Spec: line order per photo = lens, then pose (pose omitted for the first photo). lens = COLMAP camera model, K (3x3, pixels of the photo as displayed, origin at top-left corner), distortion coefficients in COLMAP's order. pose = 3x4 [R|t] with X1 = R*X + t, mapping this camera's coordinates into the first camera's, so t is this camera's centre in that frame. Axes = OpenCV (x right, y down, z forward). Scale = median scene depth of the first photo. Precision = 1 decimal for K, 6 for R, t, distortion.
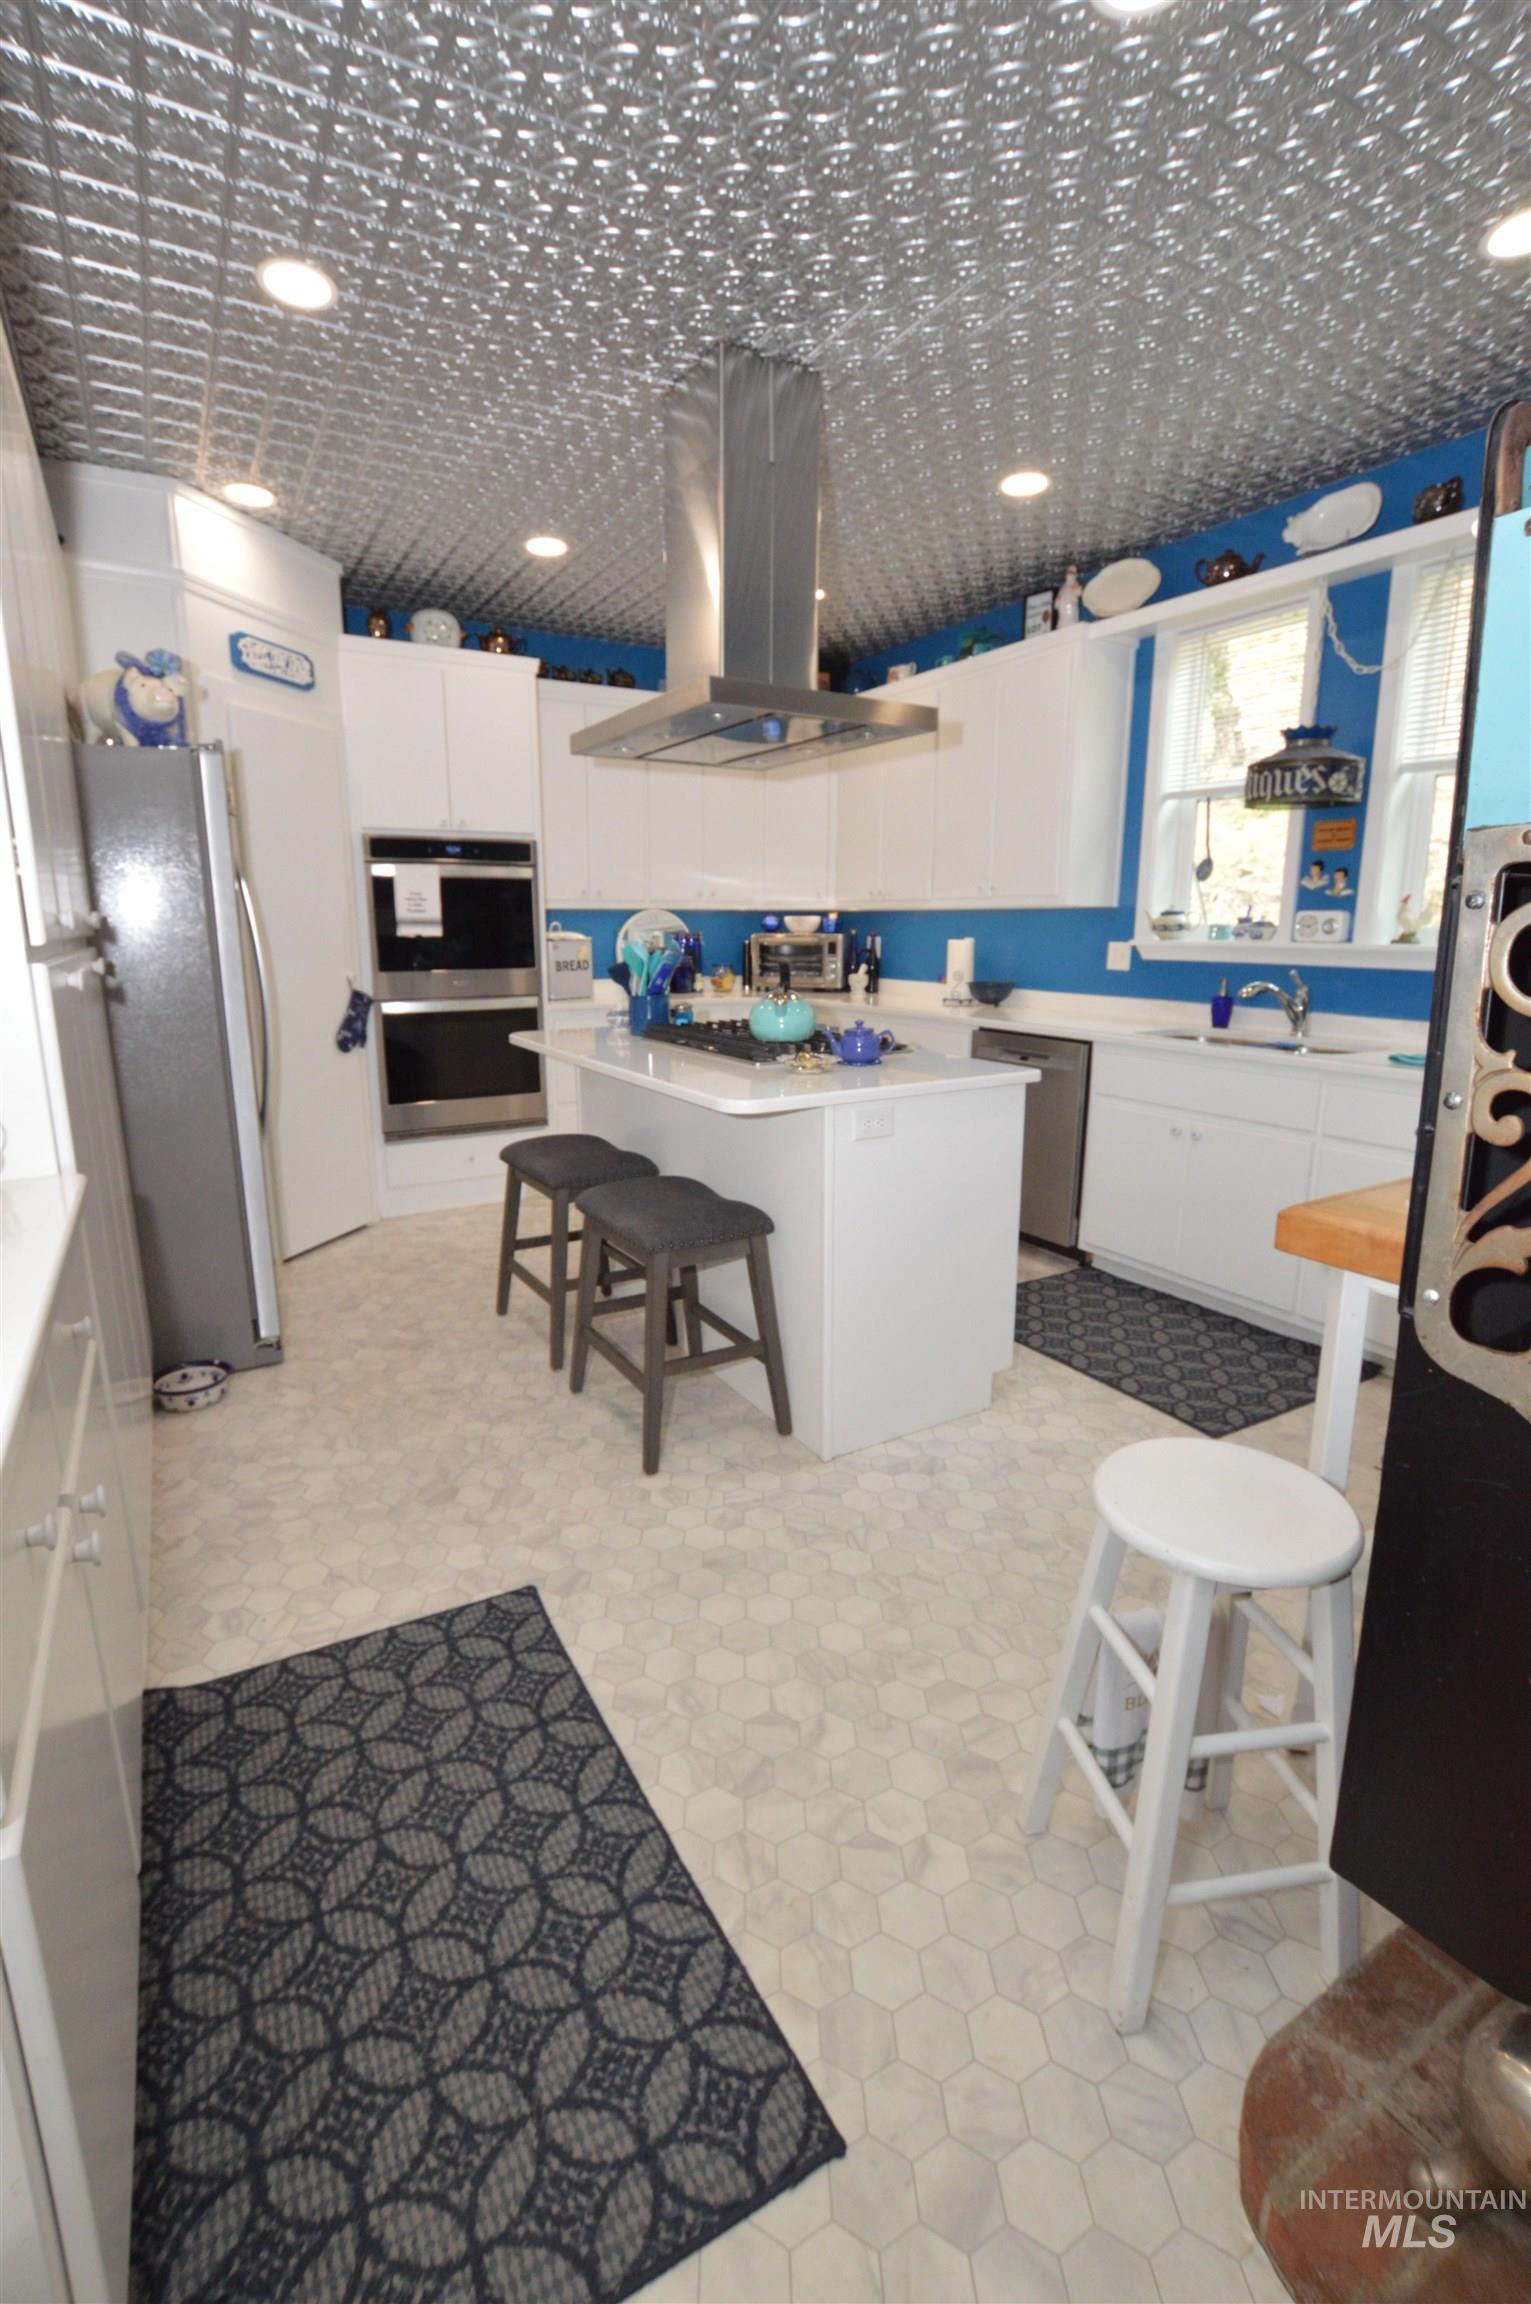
lens RADIAL K [[1033.2, 0, 771.7], [0, 1033.2, 1144.7], [0, 0, 1]] dist [-0.027436, 0.001670]
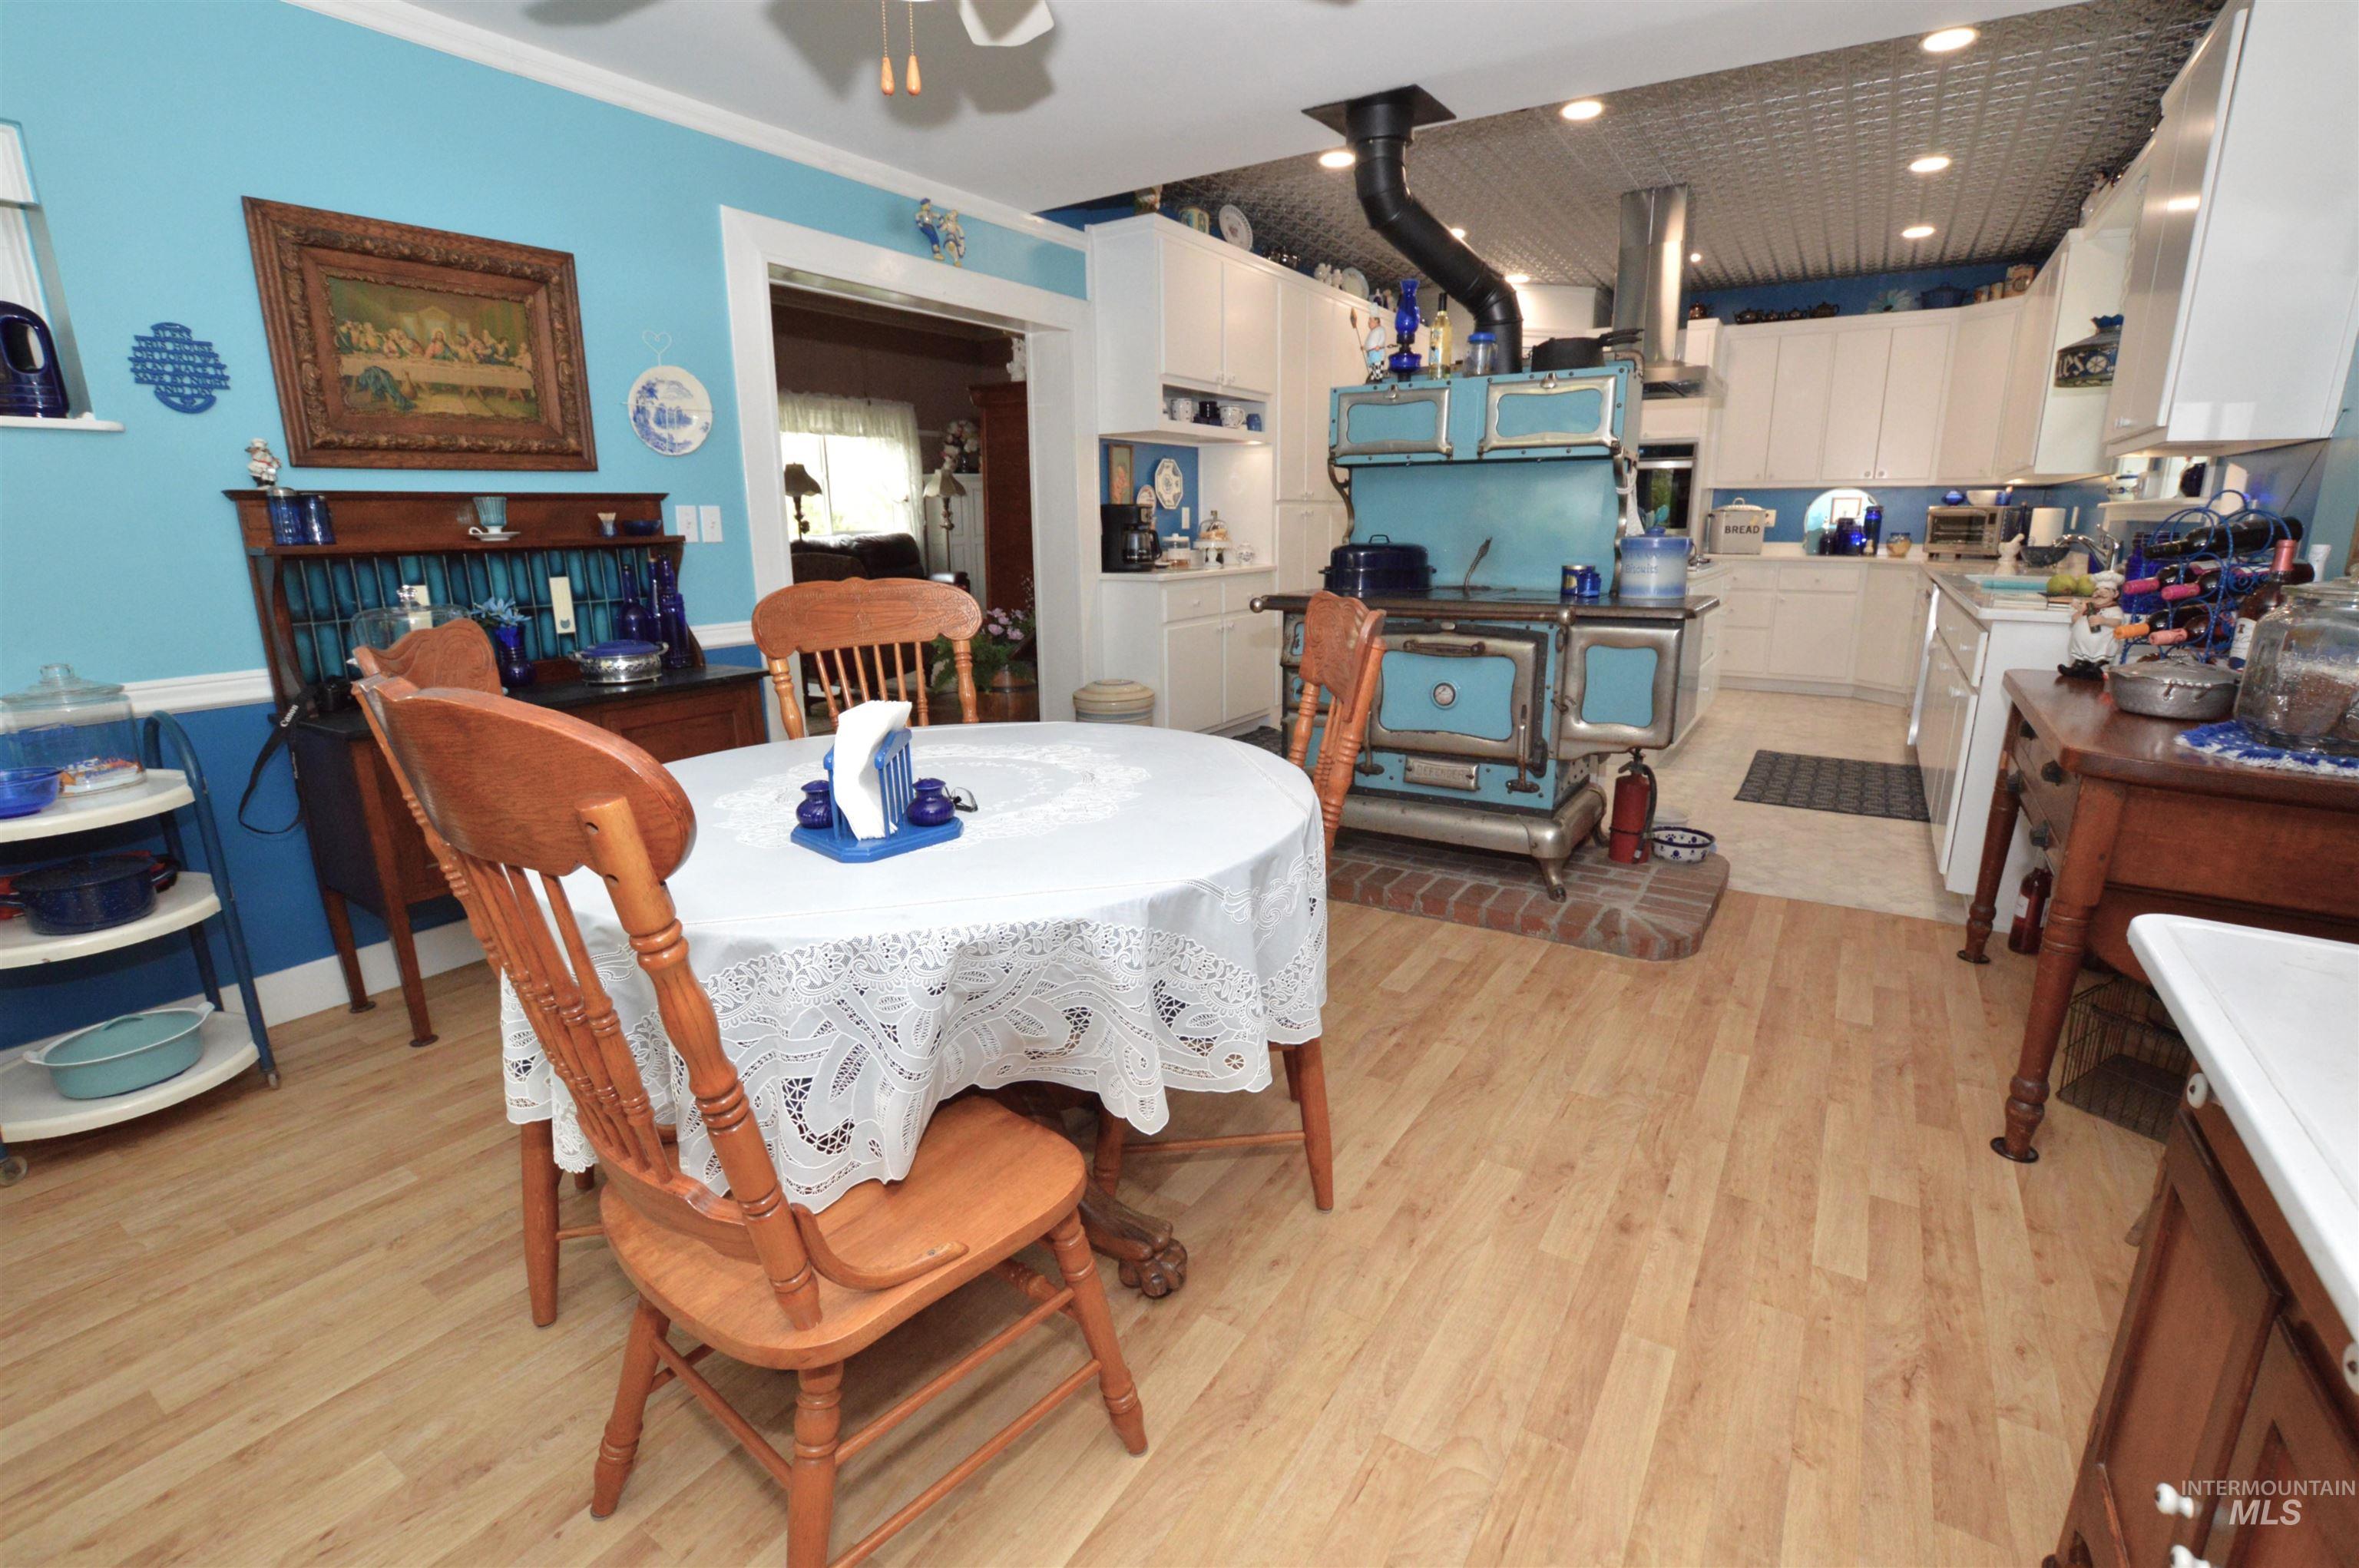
lens RADIAL K [[1057.9, 0, 1191.4], [0, 1057.9, 777.5], [0, 0, 1]] dist [-0.027436, 0.001670]
pose [[0.445282, 0.208197, -0.870849, 0.891880], [-0.176007, 0.973968, 0.142854, 0.090062], [0.877921, 0.089665, 0.470335, -0.317493]]
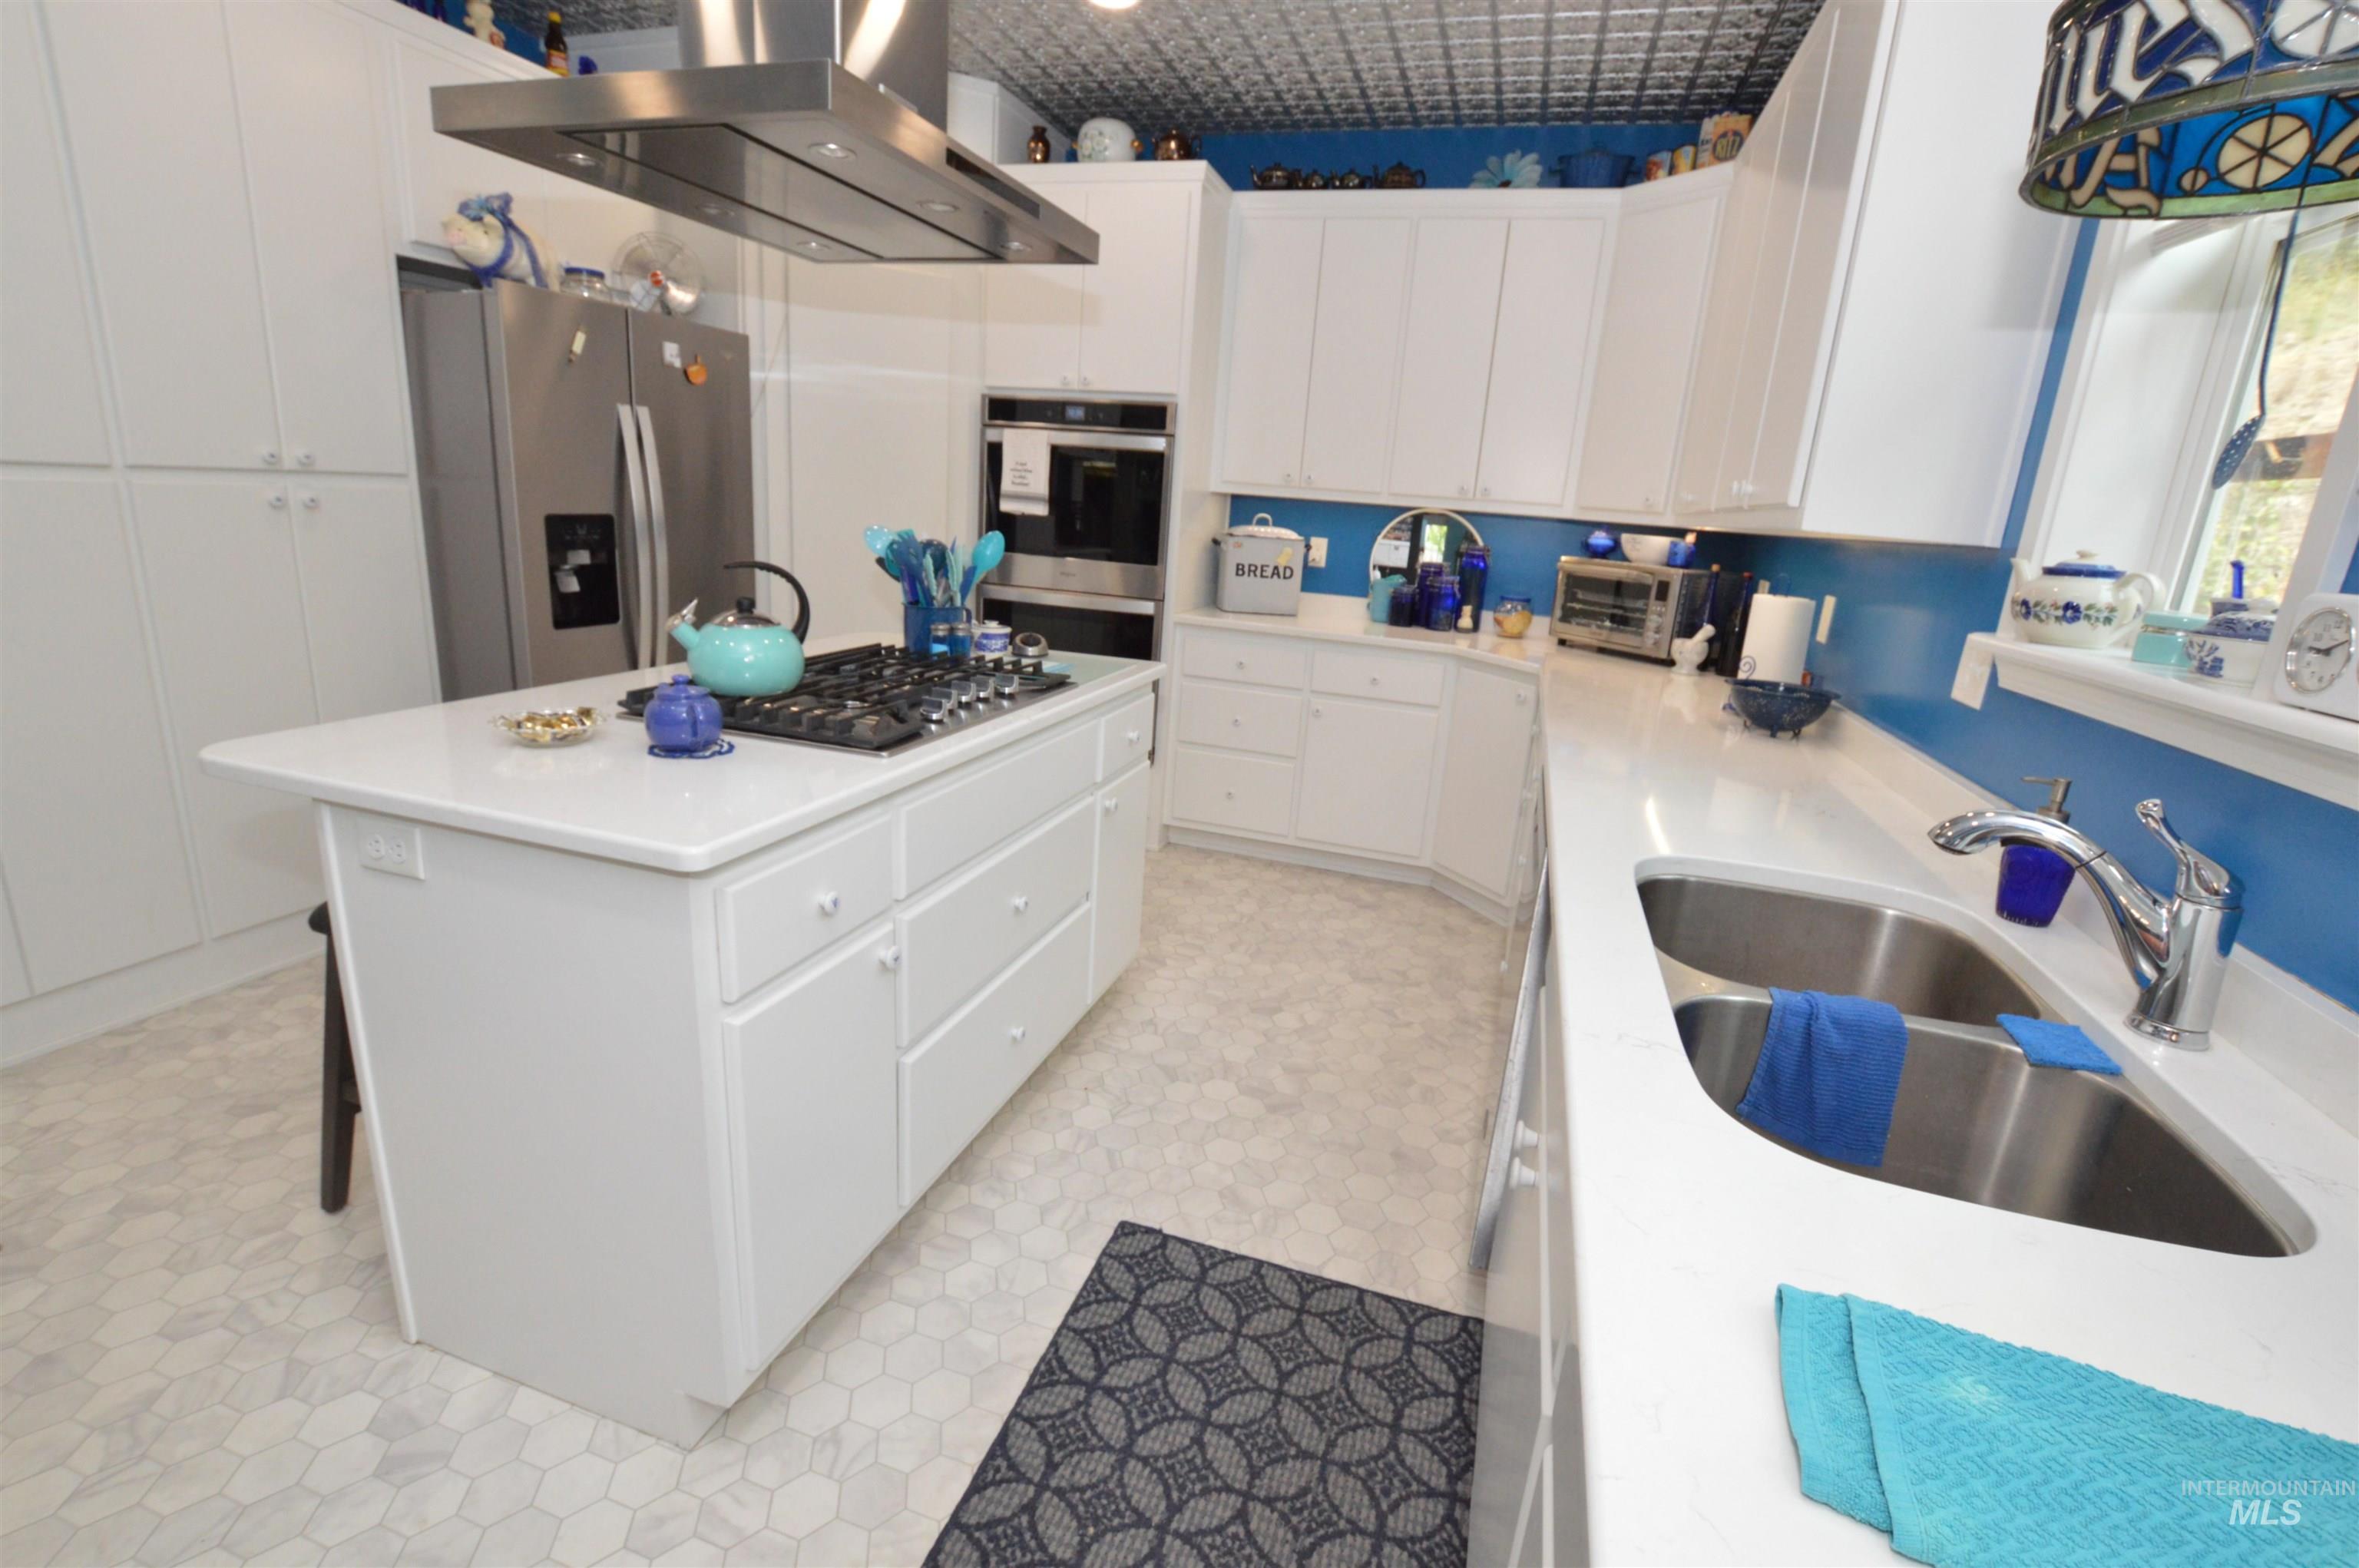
lens RADIAL K [[1057.9, 0, 1195.5], [0, 1057.9, 774.9], [0, 0, 1]] dist [-0.027436, 0.001670]
pose [[0.665455, 0.234453, -0.708662, 0.424767], [-0.224692, 0.968275, 0.109350, -0.118413], [0.711817, 0.086463, 0.697023, 0.499189]]
